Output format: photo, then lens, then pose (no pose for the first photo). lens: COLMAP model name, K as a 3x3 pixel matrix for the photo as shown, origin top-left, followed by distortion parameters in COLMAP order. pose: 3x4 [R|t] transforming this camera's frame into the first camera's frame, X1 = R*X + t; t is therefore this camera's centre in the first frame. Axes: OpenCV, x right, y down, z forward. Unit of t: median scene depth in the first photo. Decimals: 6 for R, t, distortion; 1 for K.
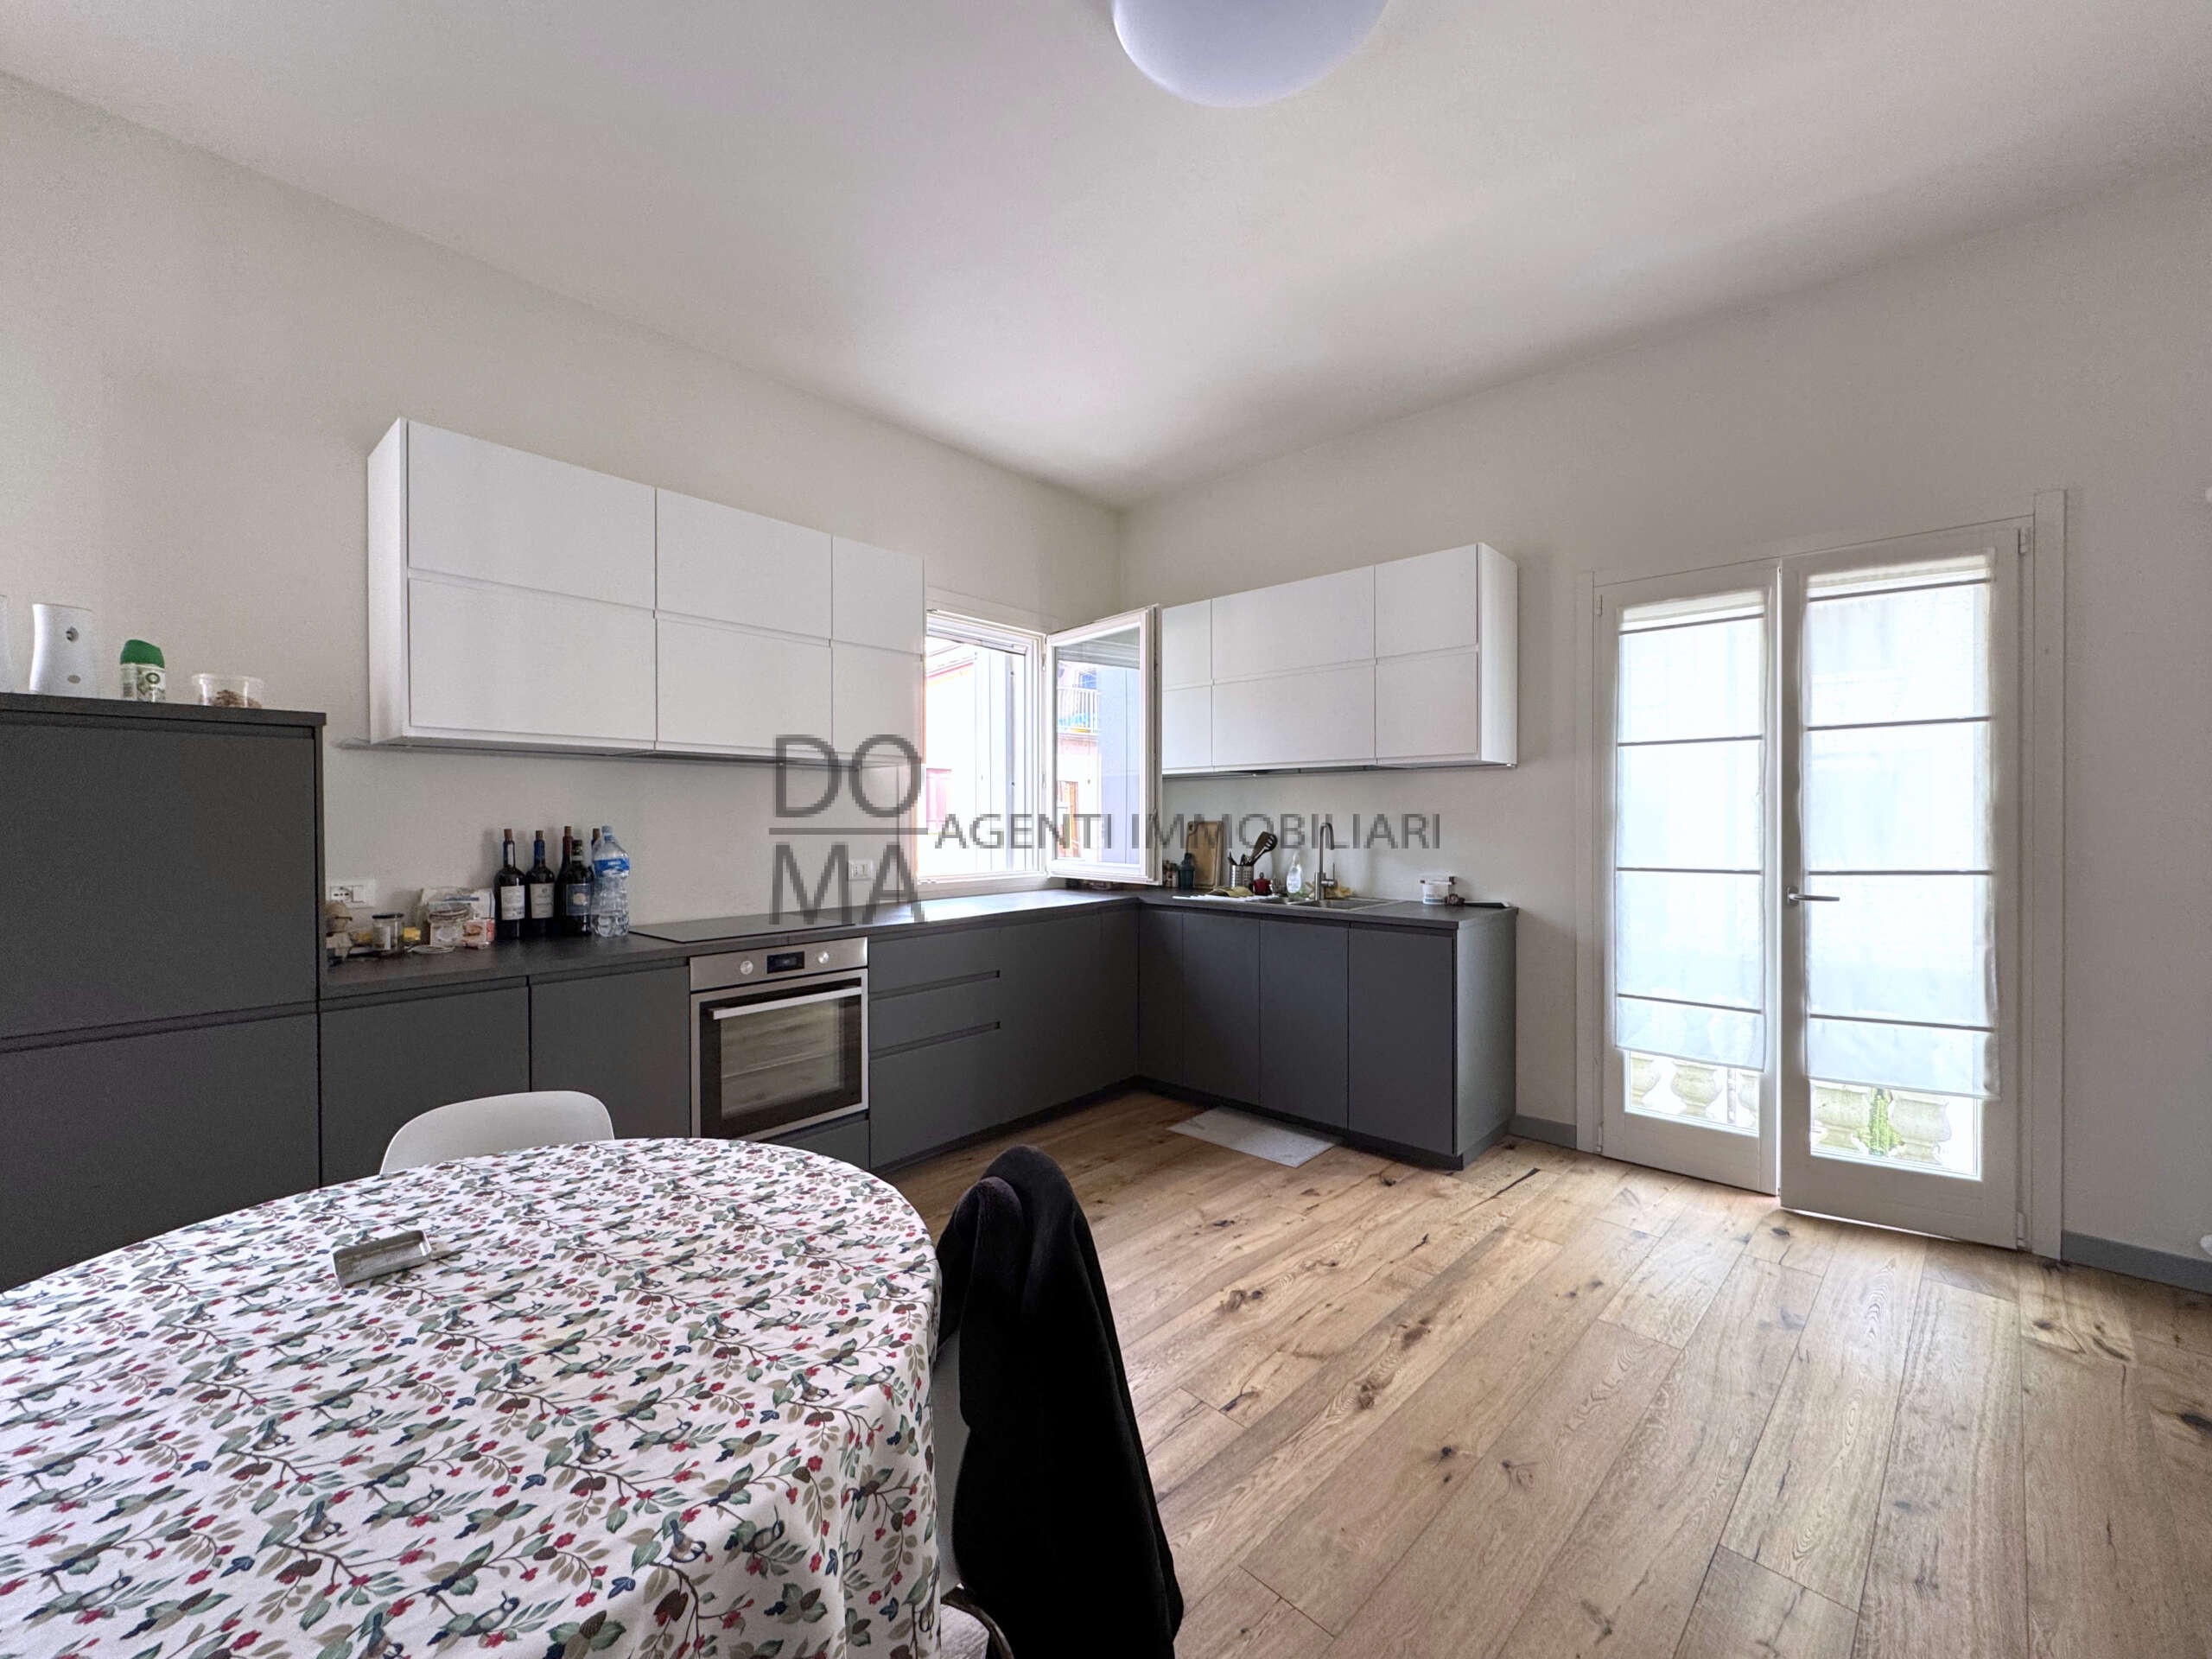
lens RADIAL K [[887.5, 0, 1115.2], [0, 887.5, 824.1], [0, 0, 1]] dist [-0.001512, 0.000855]
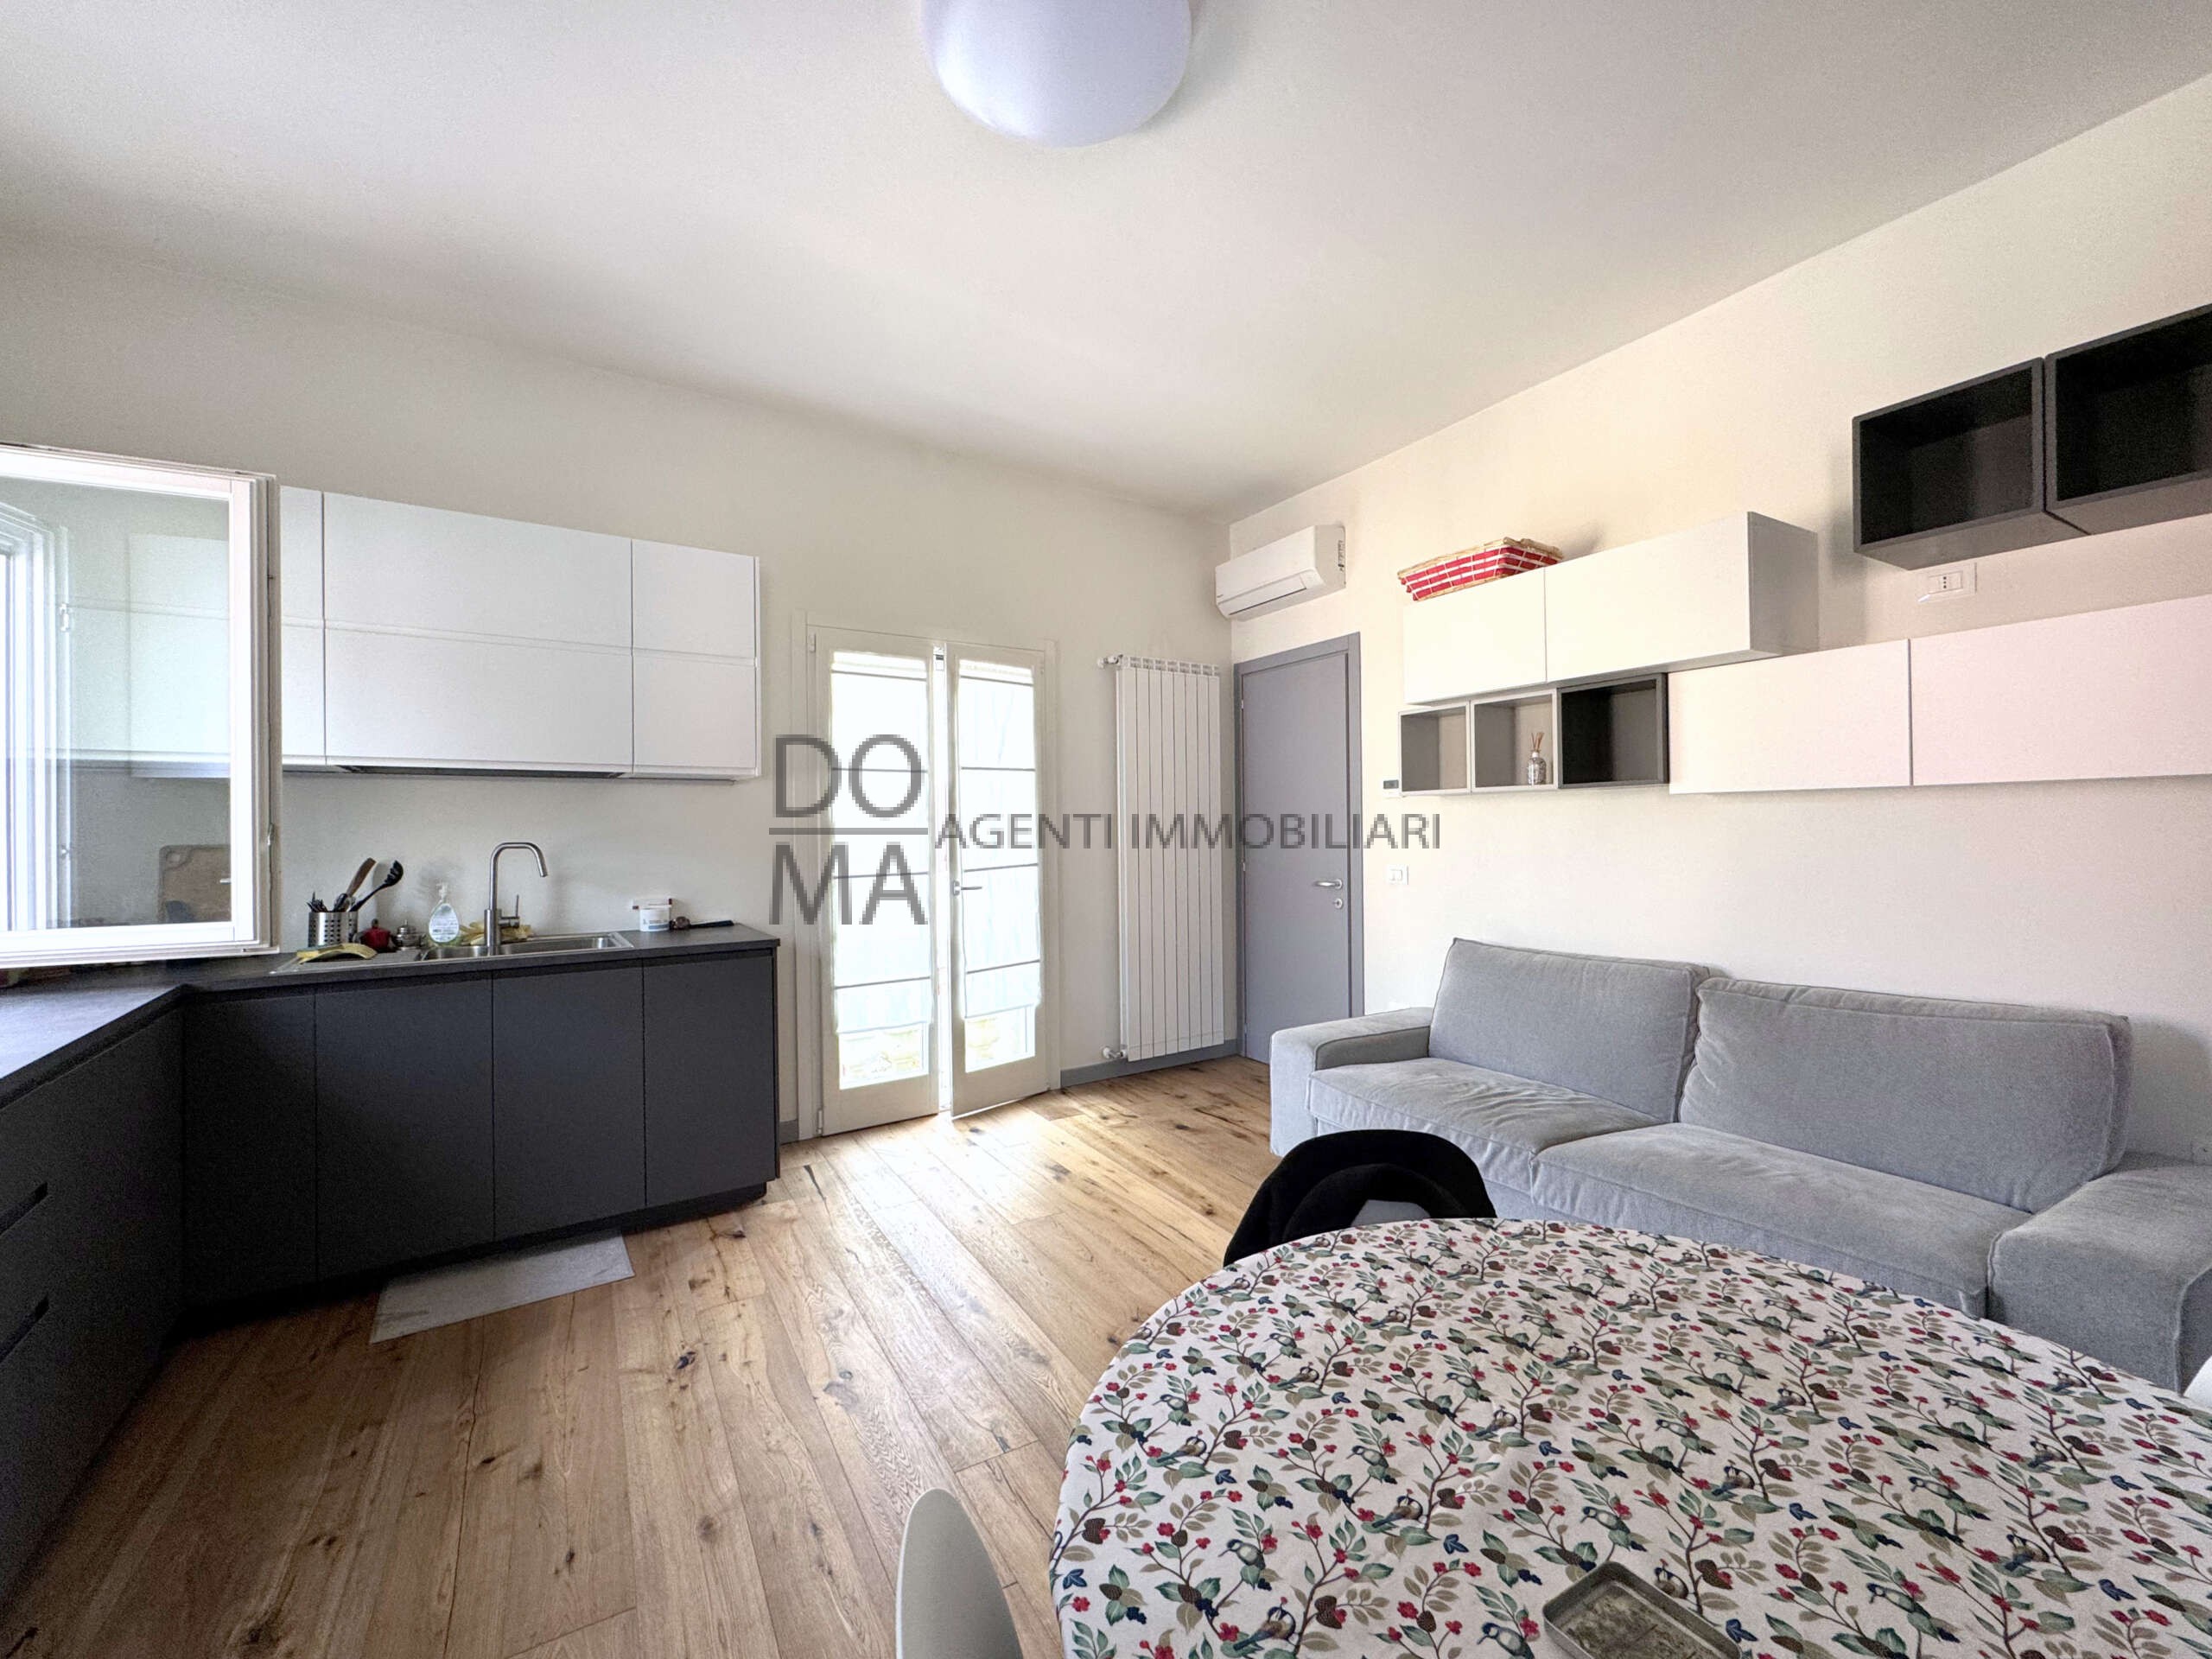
lens RADIAL K [[887.5, 0, 1120.8], [0, 887.5, 825.4], [0, 0, 1]] dist [-0.001512, 0.000855]
pose [[0.234453, 0.002580, 0.972124, -1.125294], [0.016809, 0.999836, -0.006708, -0.006596], [-0.971982, 0.017913, 0.234371, 0.925146]]
